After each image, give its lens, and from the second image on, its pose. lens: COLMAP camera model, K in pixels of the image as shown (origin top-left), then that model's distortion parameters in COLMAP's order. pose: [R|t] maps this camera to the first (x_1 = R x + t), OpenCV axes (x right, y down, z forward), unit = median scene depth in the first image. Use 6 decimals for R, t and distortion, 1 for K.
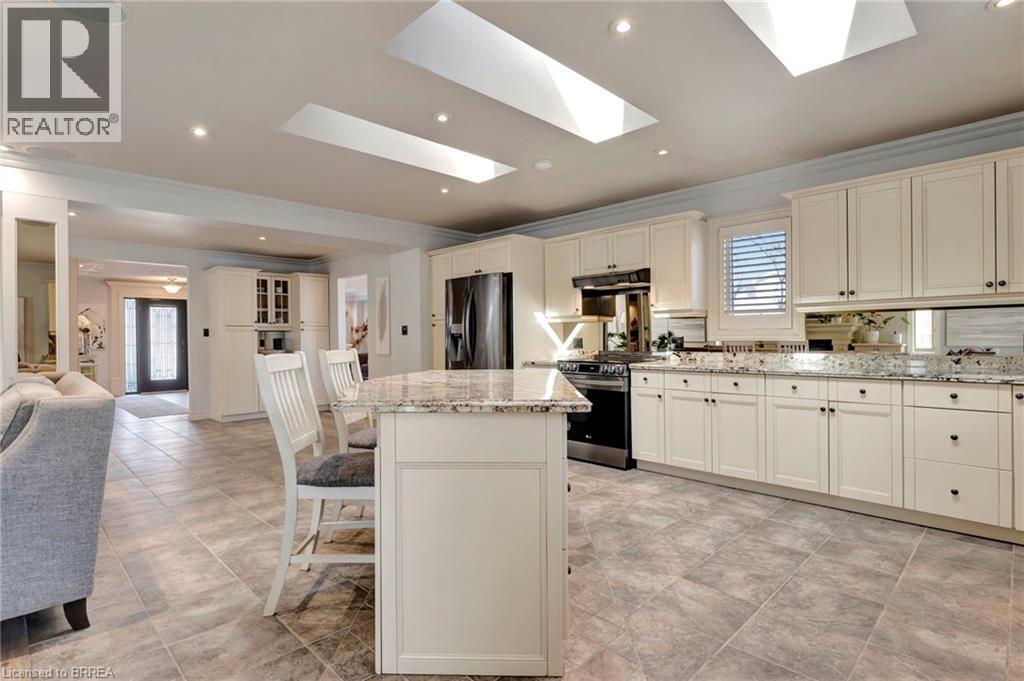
lens RADIAL K [[523.6, 0, 511.4], [0, 523.6, 338.2], [0, 0, 1]] dist [0.000112, -0.000389]
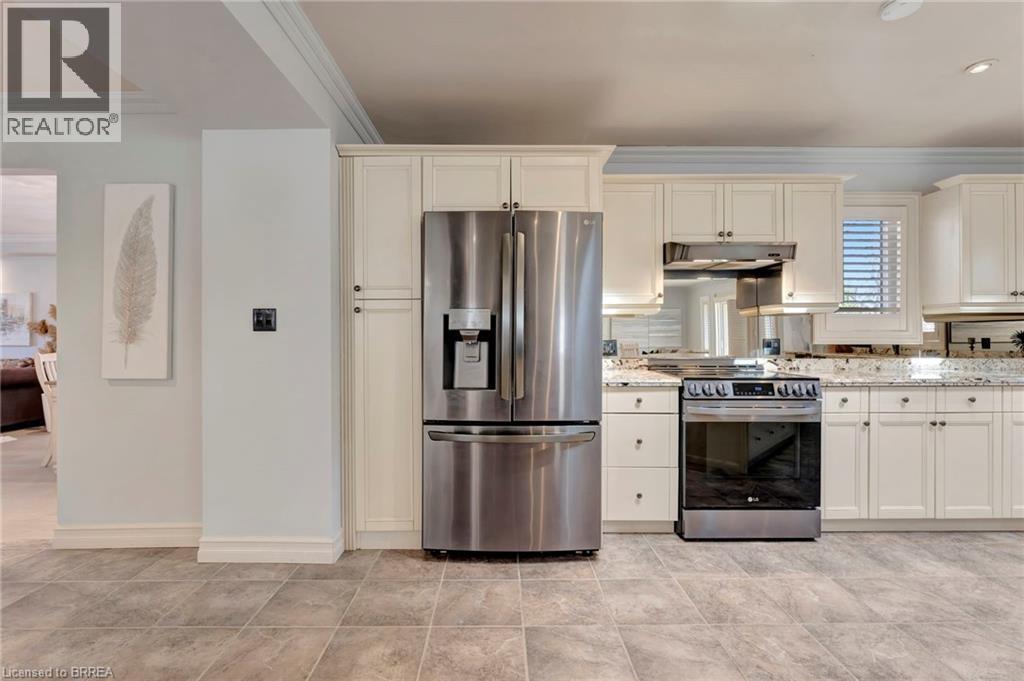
lens RADIAL K [[478.2, 0, 507.6], [0, 478.2, 334.4], [0, 0, 1]] dist [-0.002615, -0.000106]
pose [[0.695183, 0.010505, 0.718756, -0.596997], [-0.003984, 0.999934, -0.010761, -0.000295], [-0.718822, 0.004617, 0.695179, 1.046523]]
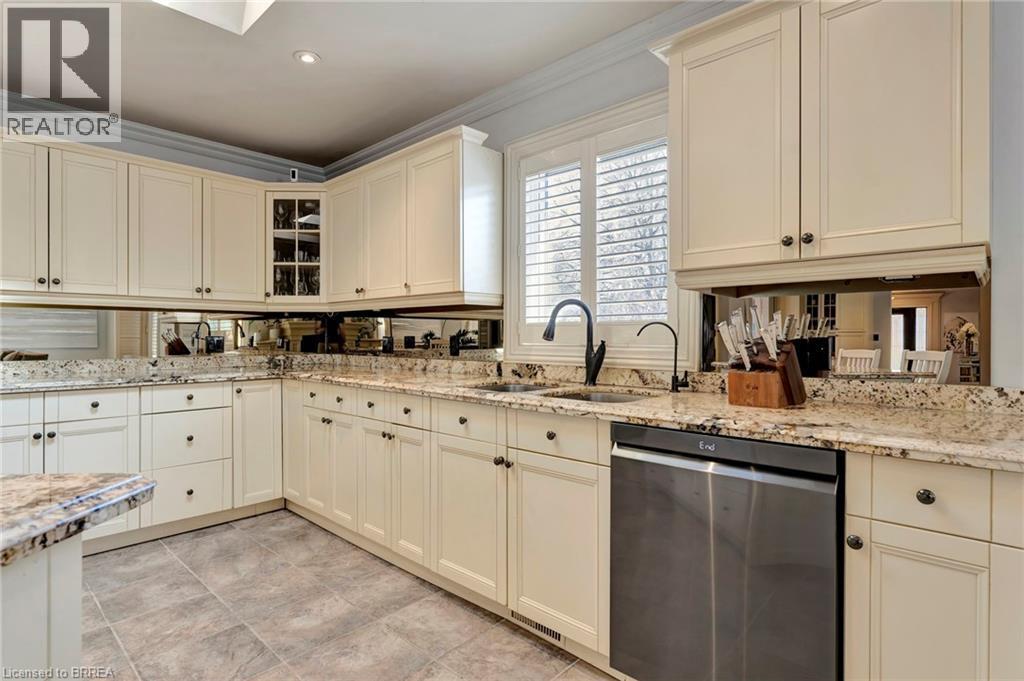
lens RADIAL K [[523.6, 0, 511.4], [0, 523.6, 338.2], [0, 0, 1]] dist [0.000112, -0.000389]
pose [[-0.035699, 0.005446, 0.999348, -0.152100], [-0.001678, 0.999983, -0.005509, 0.000862], [-0.999361, -0.001873, -0.035689, 0.339029]]
